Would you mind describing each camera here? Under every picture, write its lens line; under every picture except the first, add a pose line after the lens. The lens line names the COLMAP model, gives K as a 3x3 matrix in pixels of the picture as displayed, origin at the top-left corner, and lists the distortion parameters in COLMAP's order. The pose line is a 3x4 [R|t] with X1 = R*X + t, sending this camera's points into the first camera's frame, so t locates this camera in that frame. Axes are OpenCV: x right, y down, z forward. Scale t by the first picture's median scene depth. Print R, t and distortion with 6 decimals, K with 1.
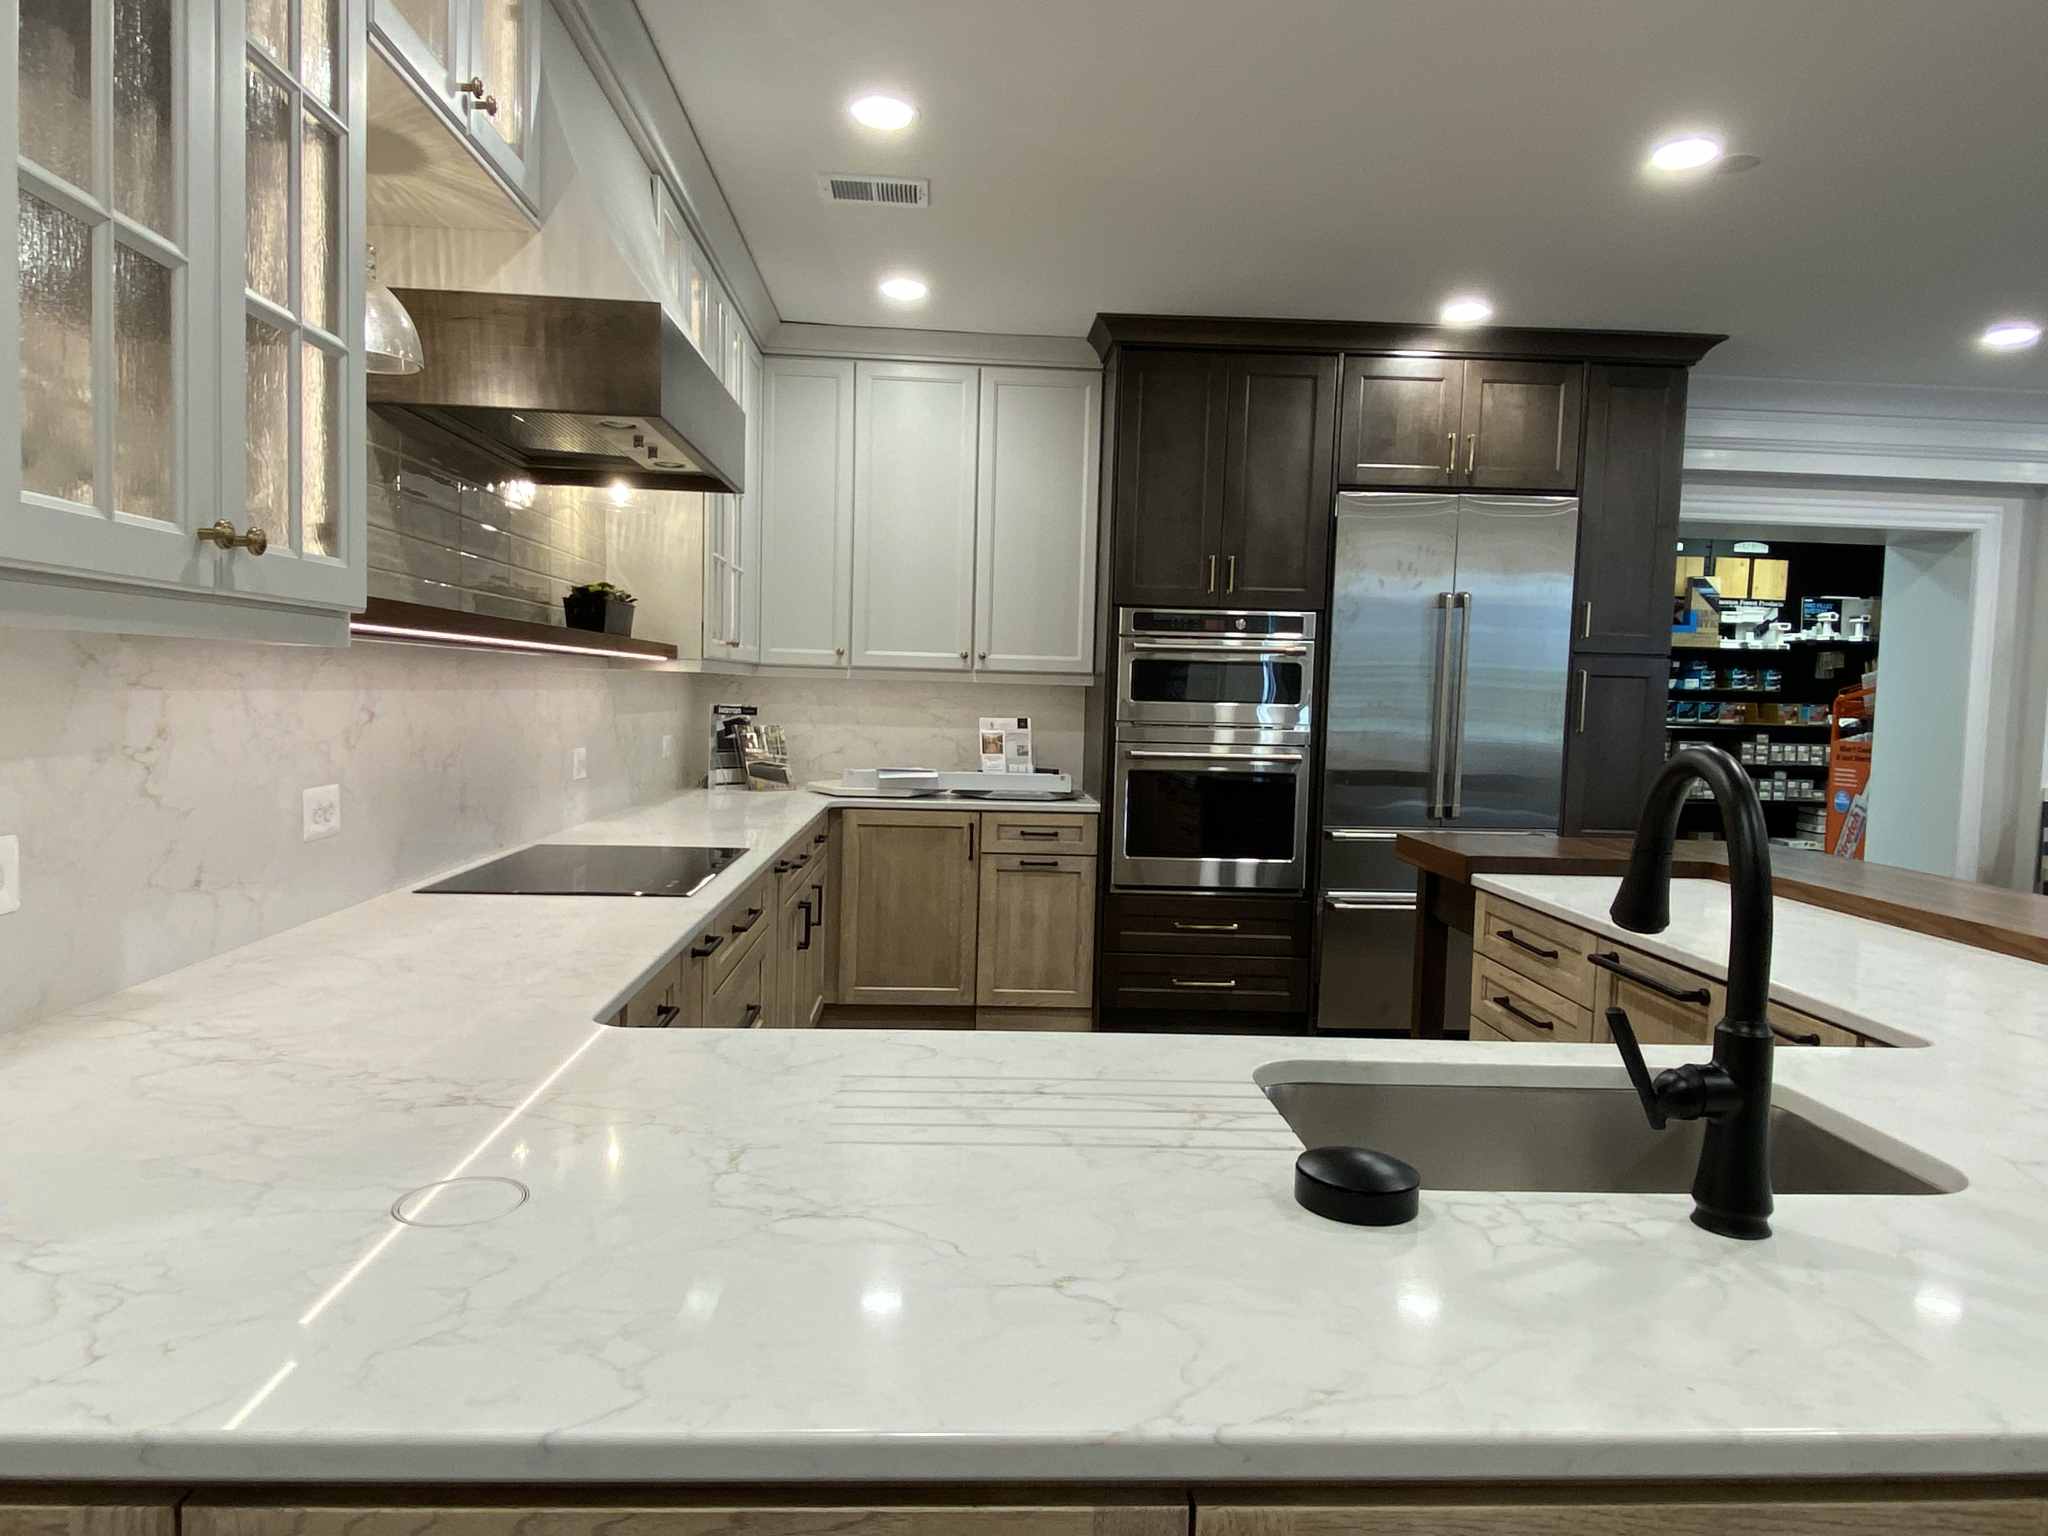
lens RADIAL K [[1281.9, 0, 1017.7], [0, 1281.9, 771.0], [0, 0, 1]] dist [0.062725, -0.066751]
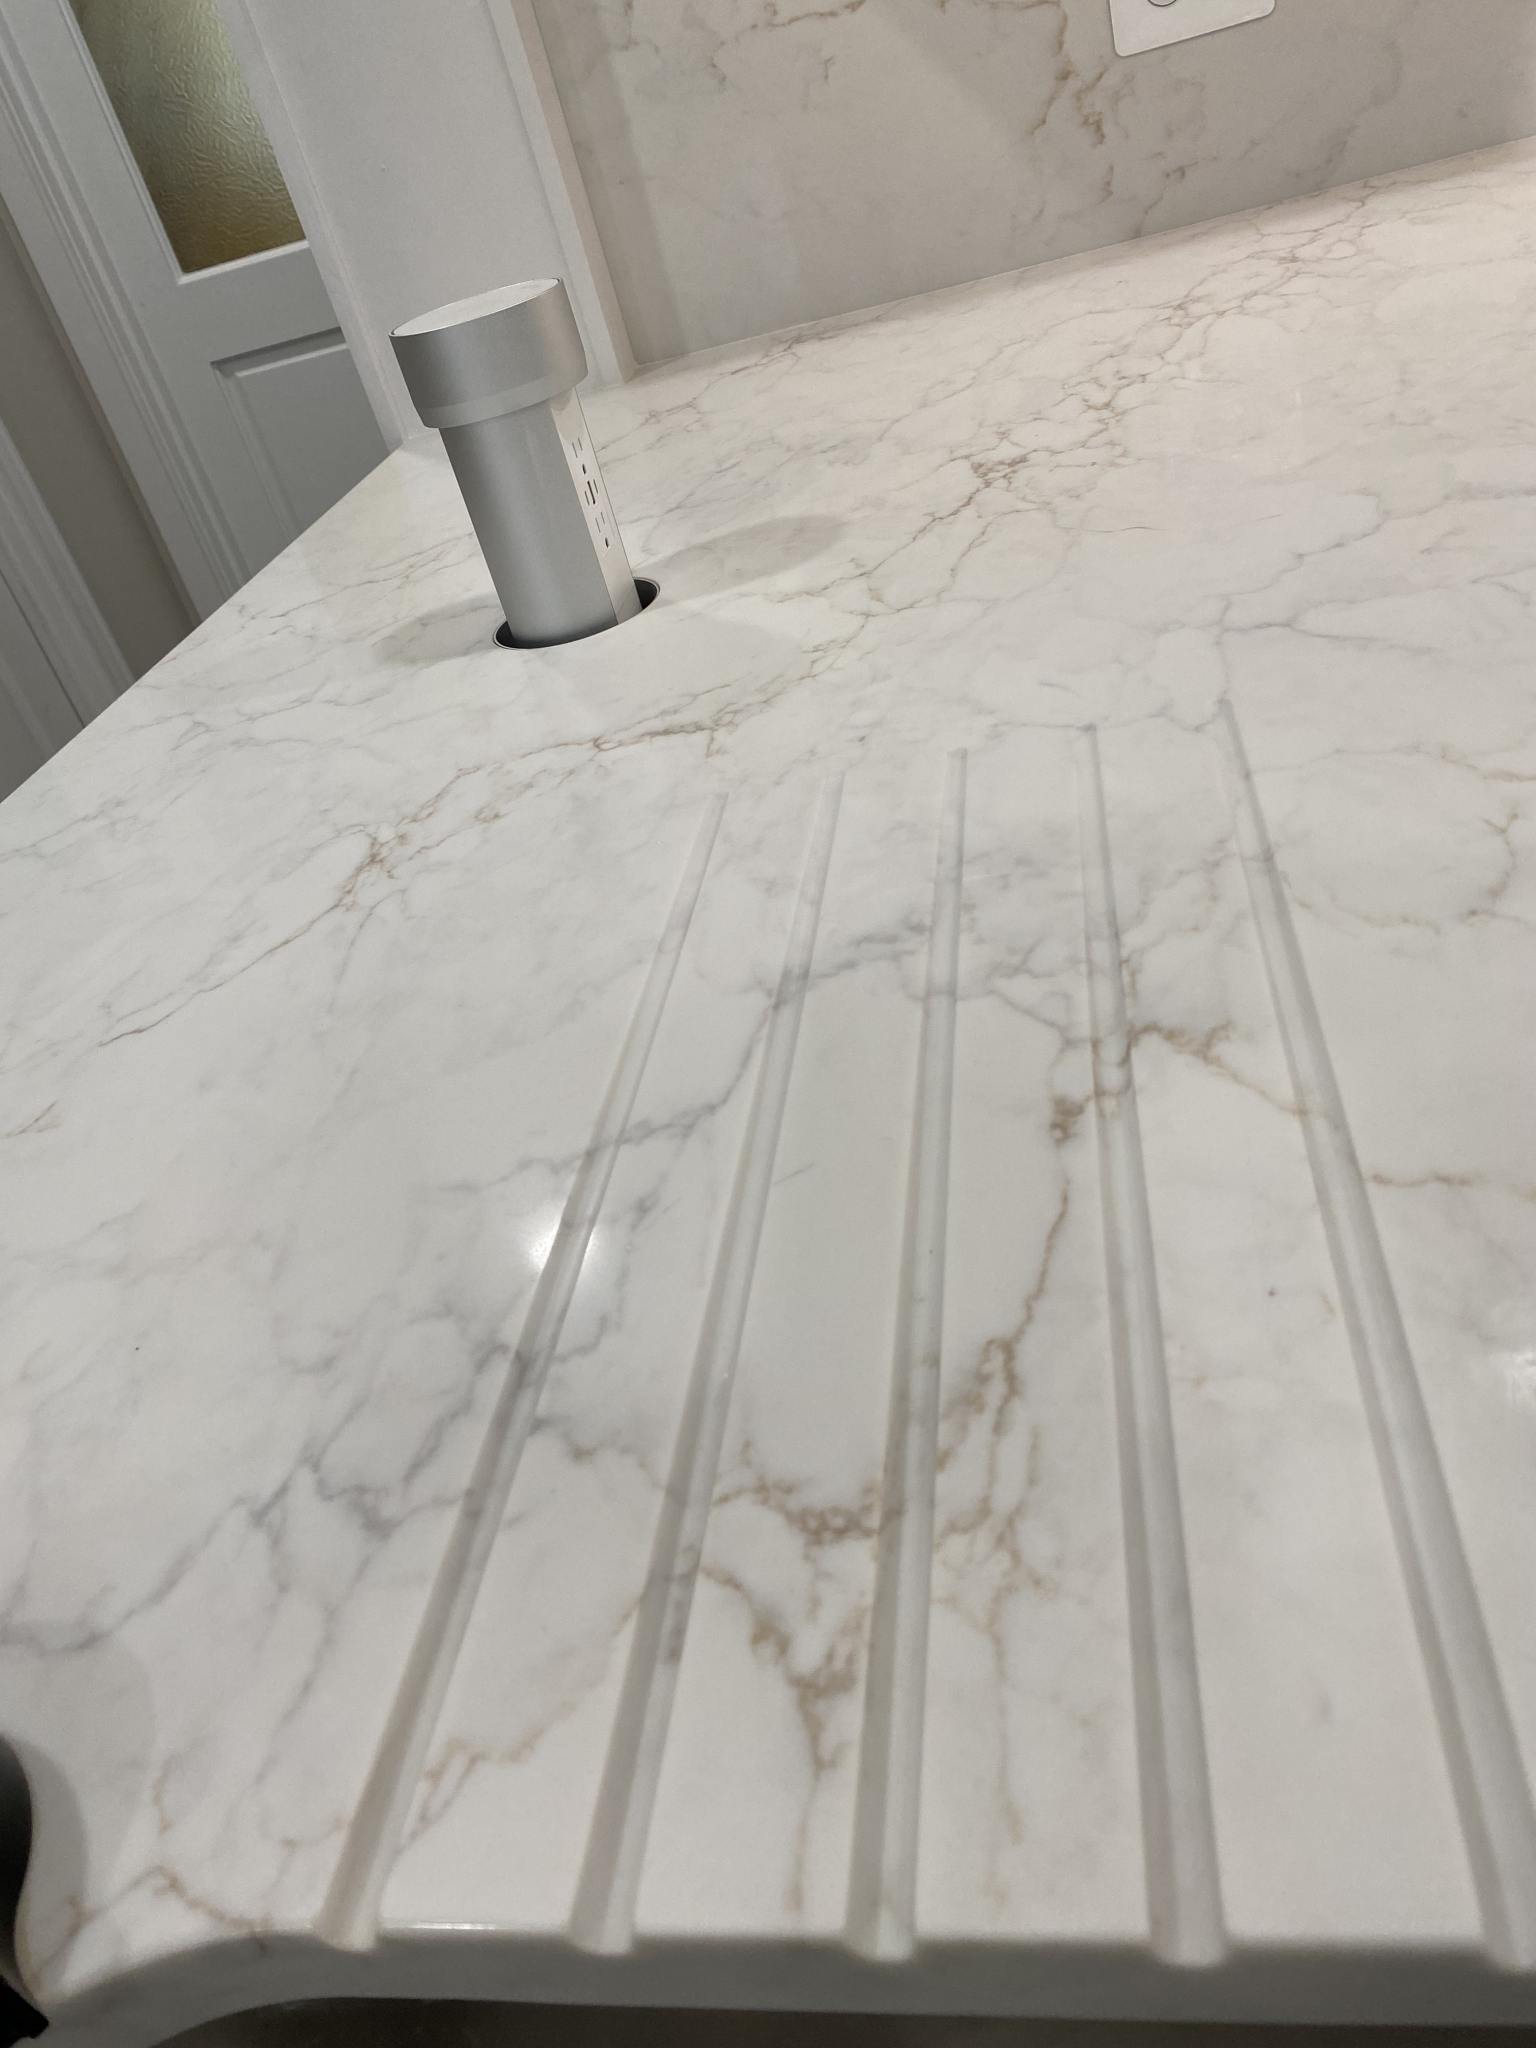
lens RADIAL K [[1566.8, 0, 755.1], [0, 1566.8, 1026.8], [0, 0, 1]] dist [0.054617, -0.072517]
pose [[-0.204052, 0.559327, -0.803440, 0.083545], [0.191298, 0.827668, 0.527608, 0.017376], [0.960087, -0.046037, -0.275885, 0.289896]]
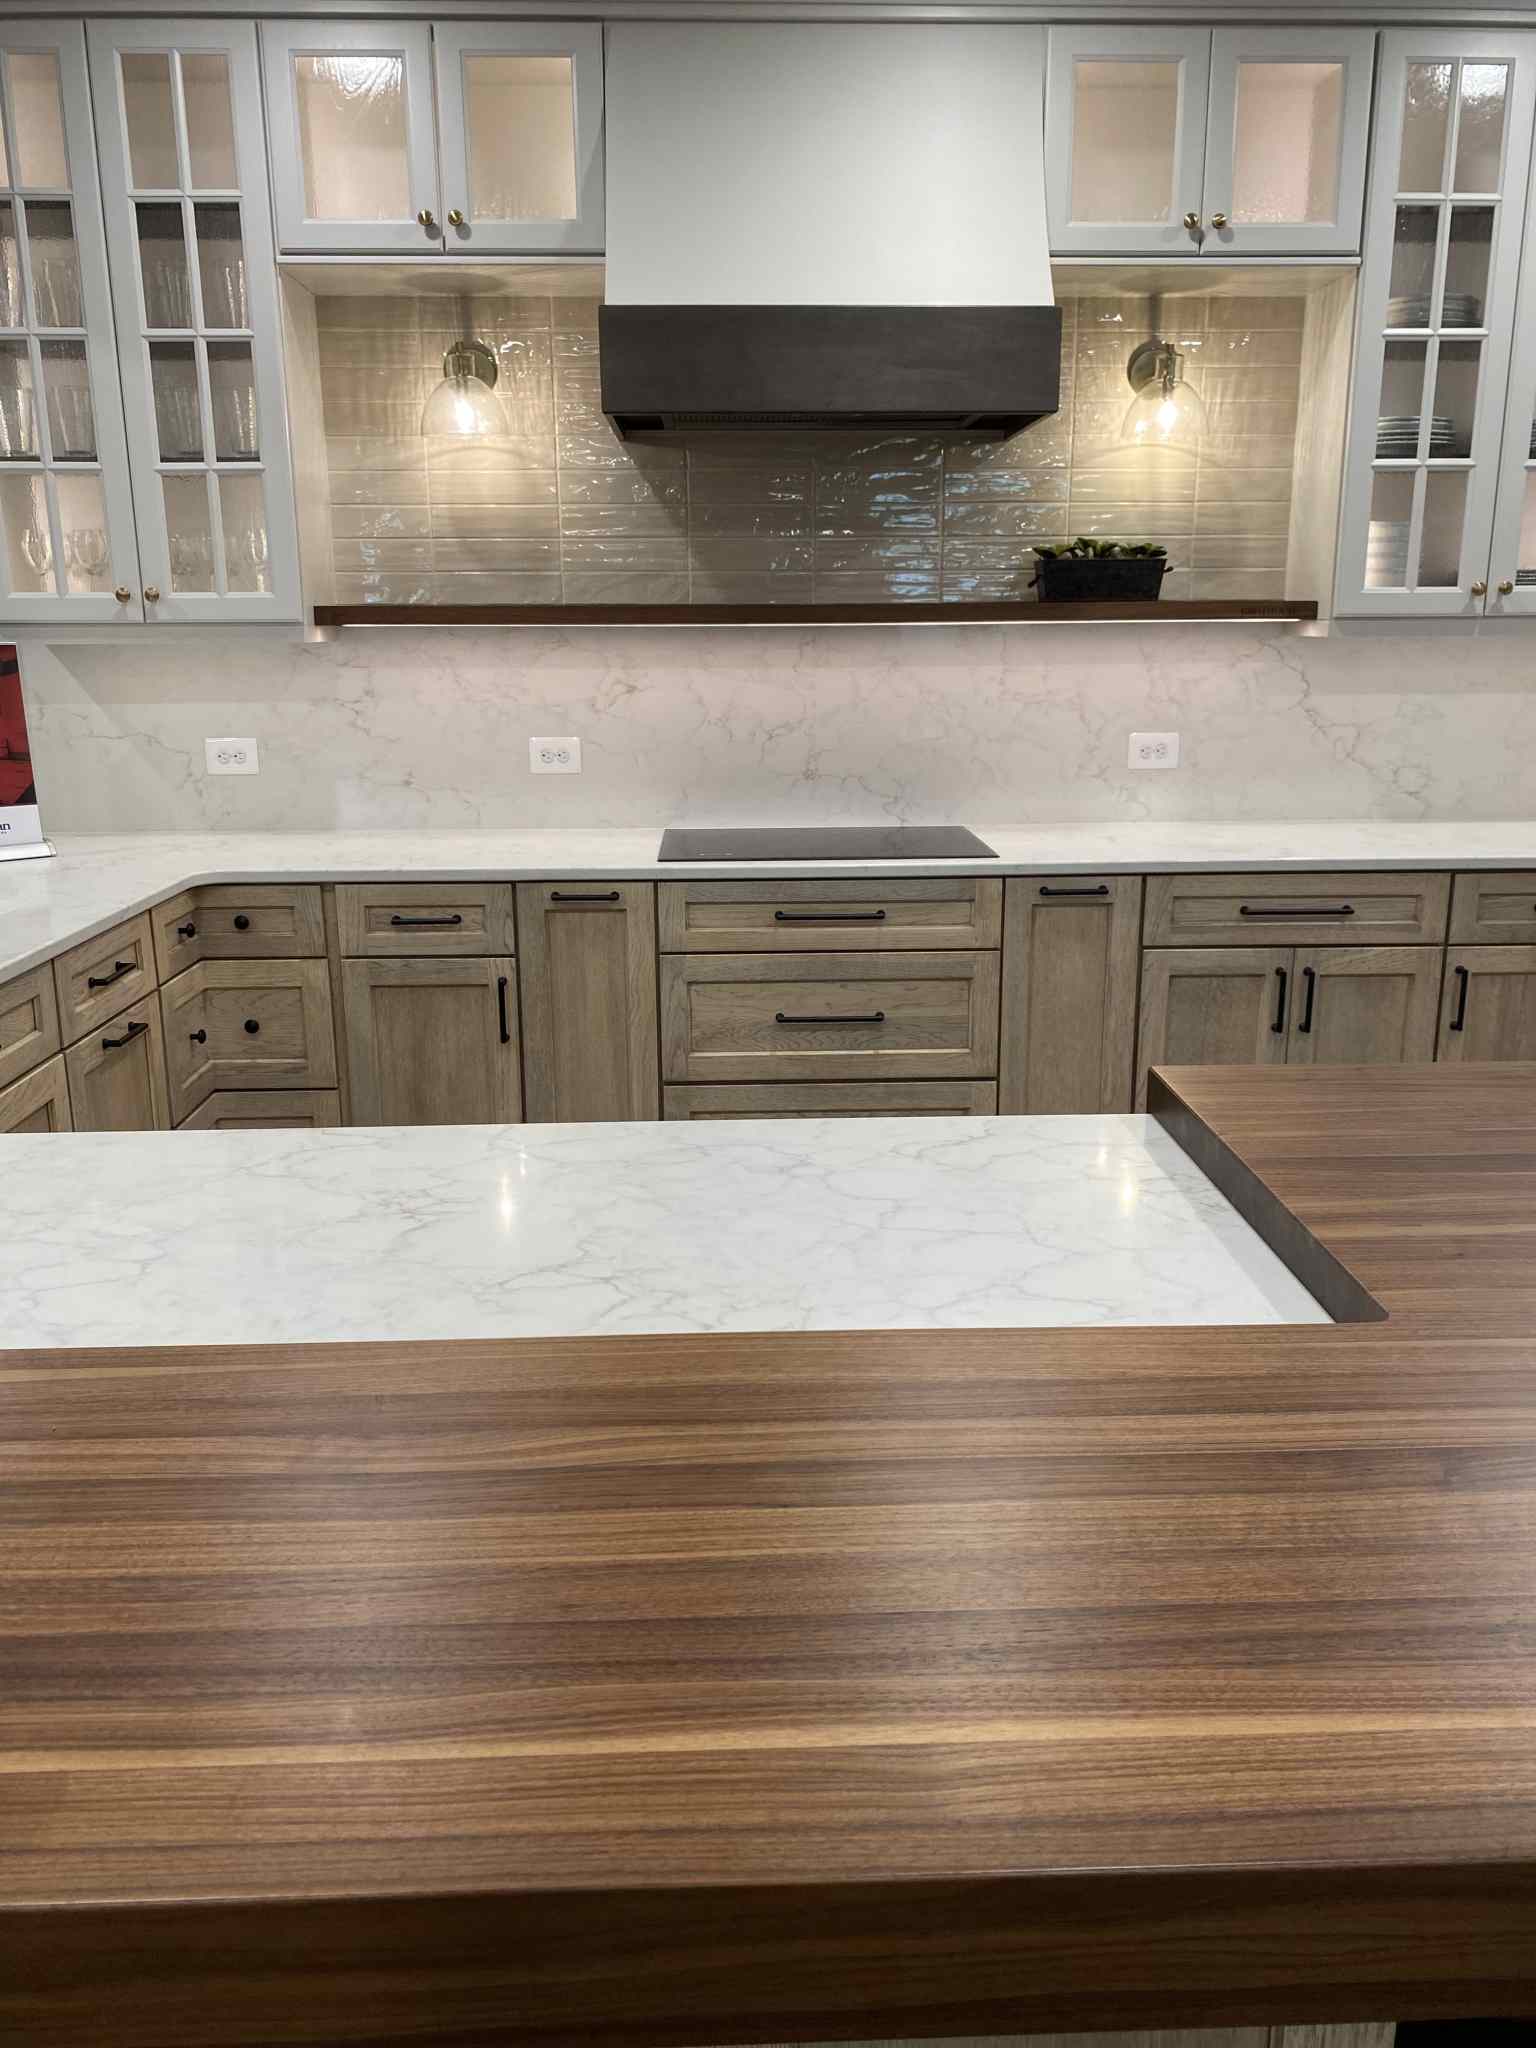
lens RADIAL K [[1566.8, 0, 782.8], [0, 1566.8, 1007.3], [0, 0, 1]] dist [0.054617, -0.072517]
pose [[-0.014666, 0.211592, -0.977248, 0.565703], [-0.057773, 0.975541, 0.212090, -0.036796], [0.998222, 0.059569, -0.002083, 0.584070]]
